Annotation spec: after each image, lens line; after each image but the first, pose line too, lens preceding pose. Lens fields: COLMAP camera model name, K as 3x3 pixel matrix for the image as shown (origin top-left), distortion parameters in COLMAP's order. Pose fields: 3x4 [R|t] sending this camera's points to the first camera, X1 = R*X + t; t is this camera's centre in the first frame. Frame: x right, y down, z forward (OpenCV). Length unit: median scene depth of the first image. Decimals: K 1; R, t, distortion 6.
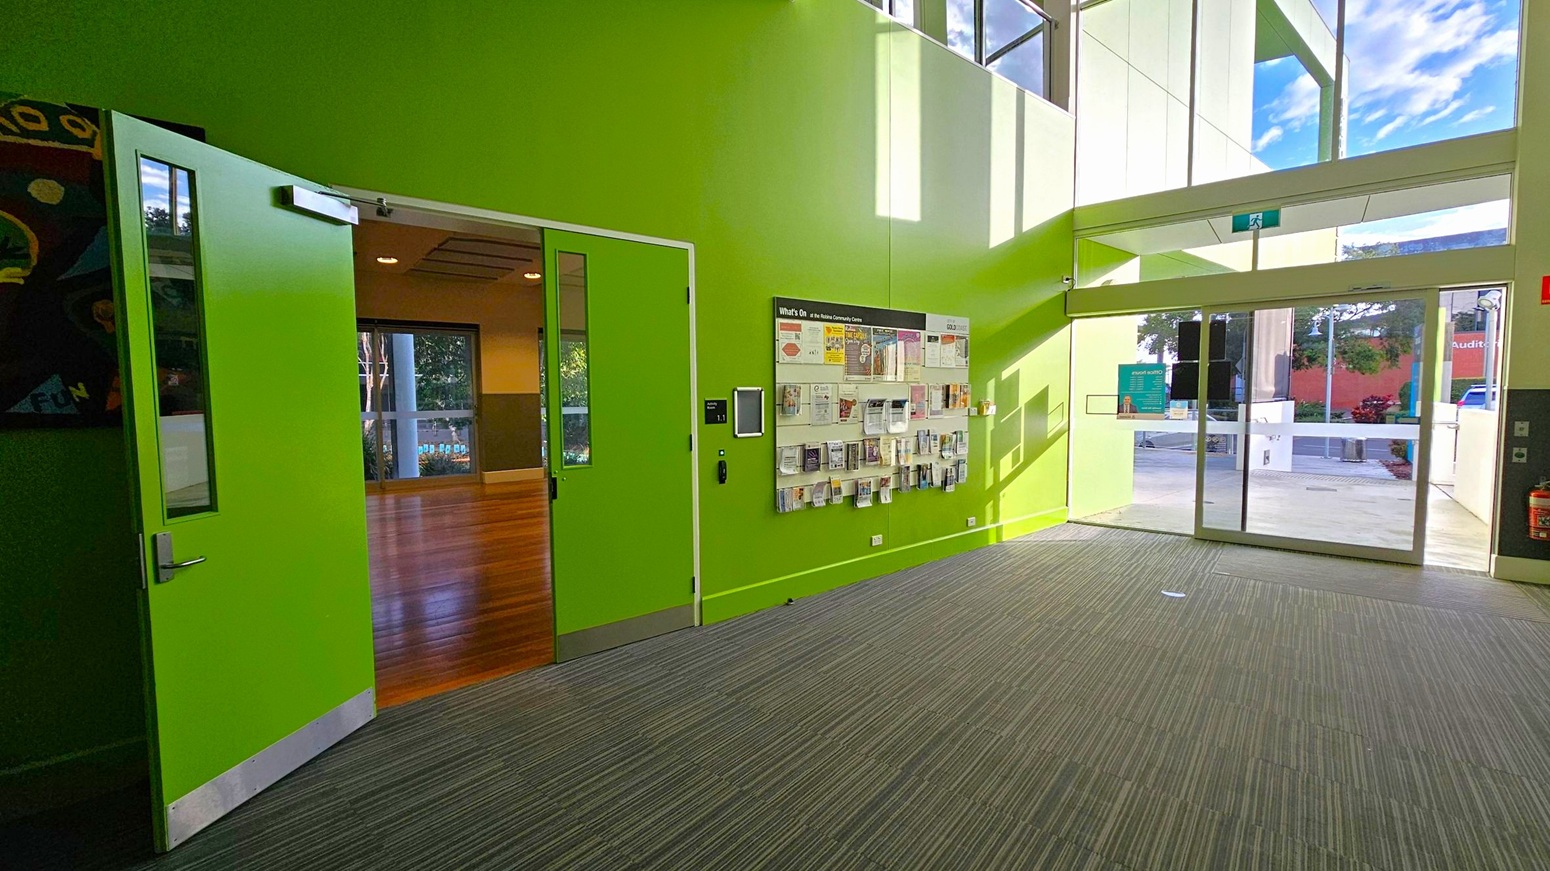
lens RADIAL K [[632.2, 0, 777.1], [0, 632.2, 433.8], [0, 0, 1]] dist [0.002332, 0.000101]
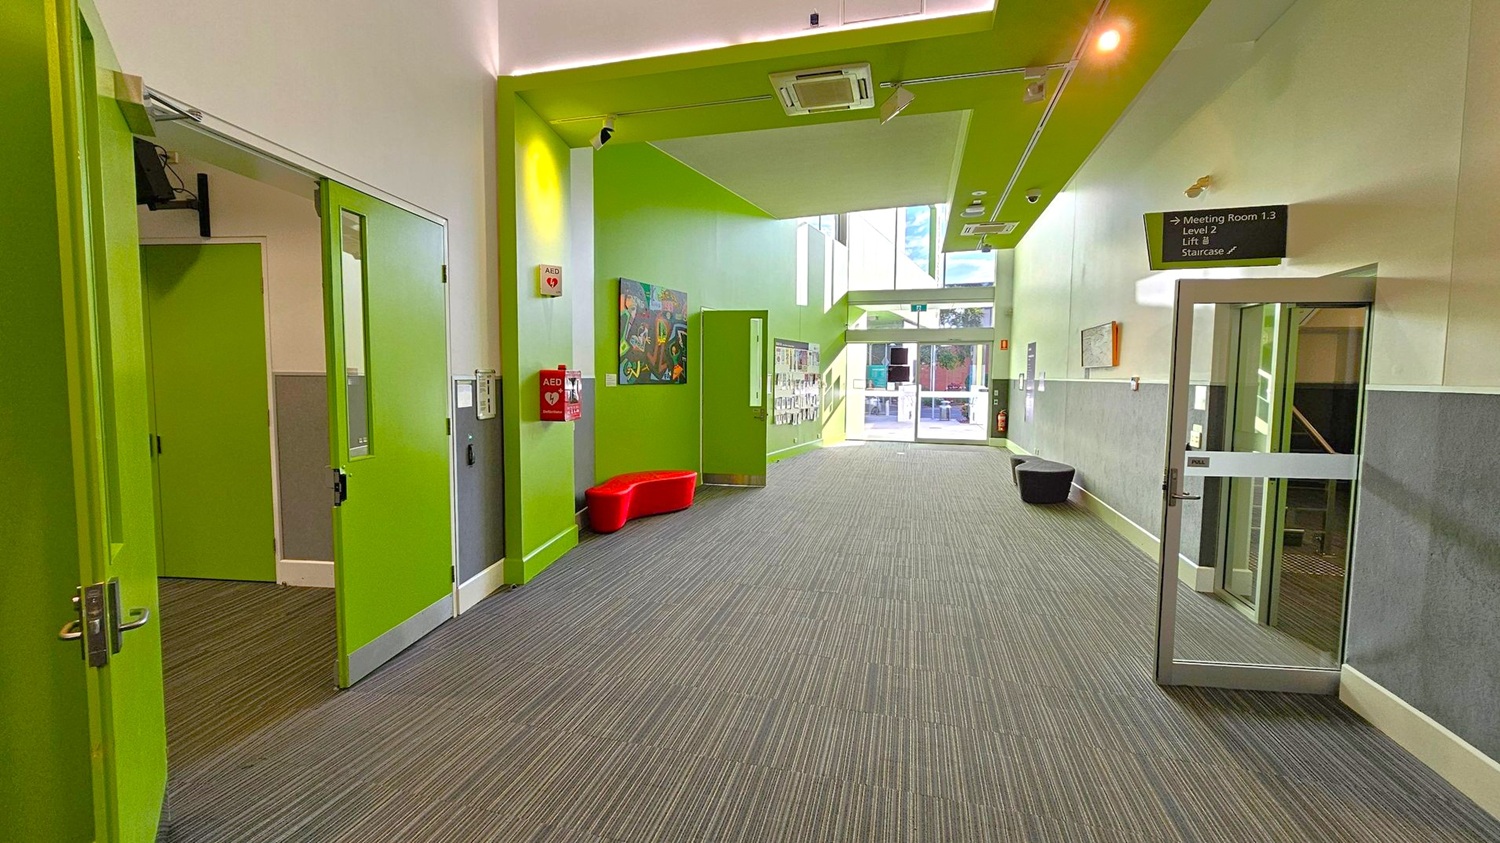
lens RADIAL K [[611.8, 0, 752.0], [0, 611.8, 417.8], [0, 0, 1]] dist [0.002332, 0.000101]
pose [[0.904361, -0.013869, 0.426543, -1.091769], [0.013131, 0.999903, 0.004671, 0.083866], [-0.426566, 0.001376, 0.904455, -1.115037]]
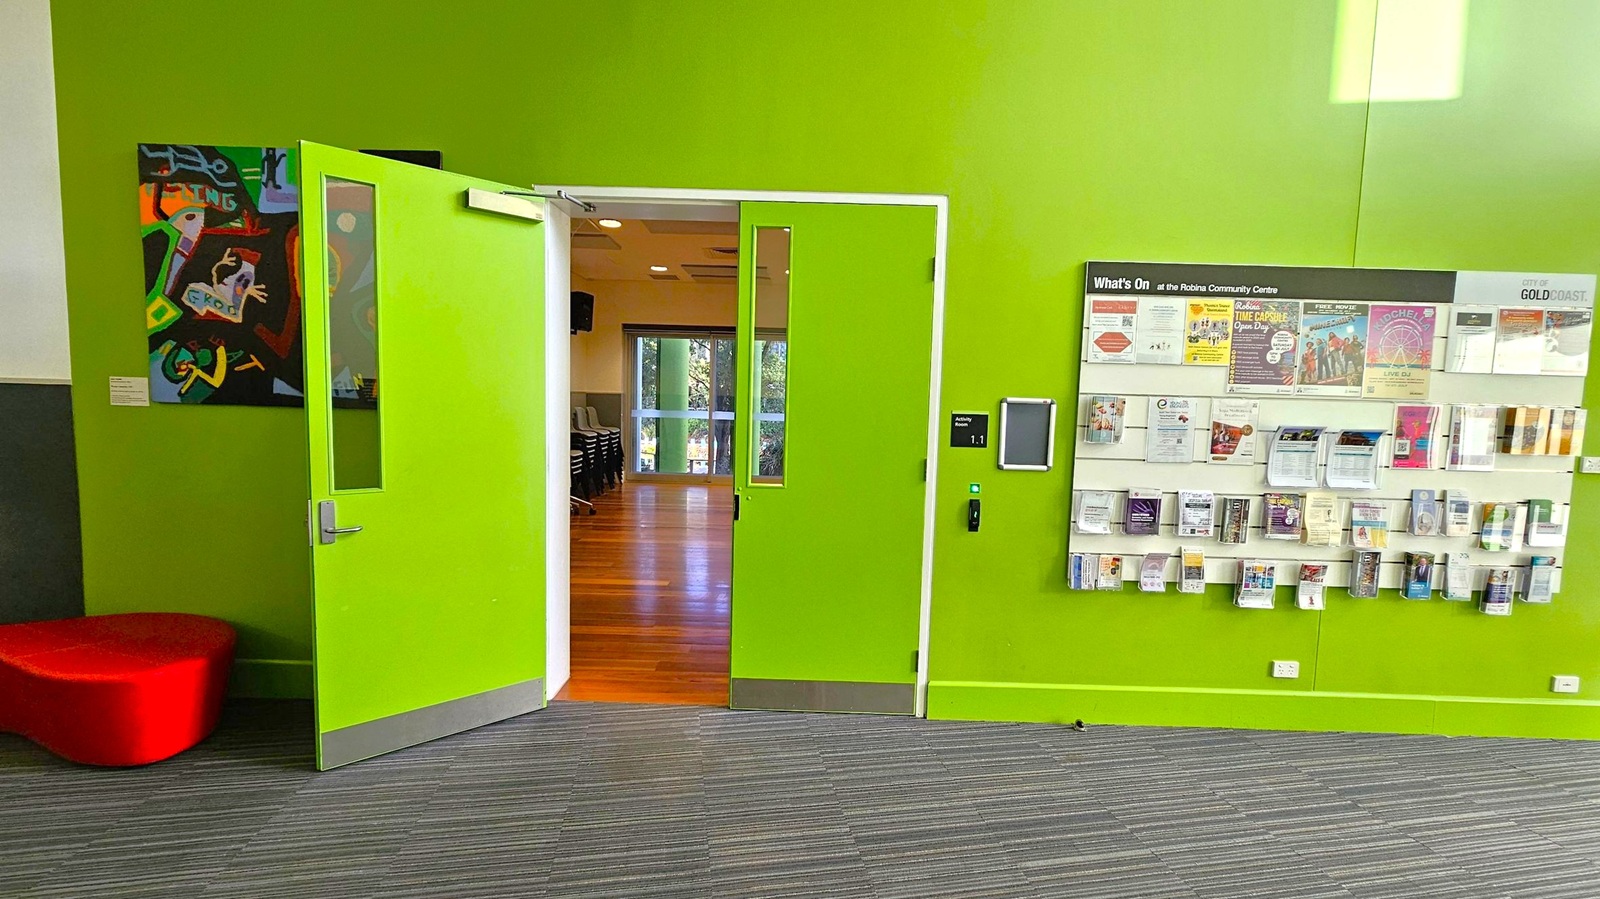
lens RADIAL K [[652.6, 0, 798.4], [0, 652.6, 449.4], [0, 0, 1]] dist [0.002332, 0.000101]
pose [[0.770505, 0.077348, -0.632723, 0.204177], [-0.077170, 0.996629, 0.027860, -0.017534], [0.632745, 0.027361, 0.773877, 0.281997]]
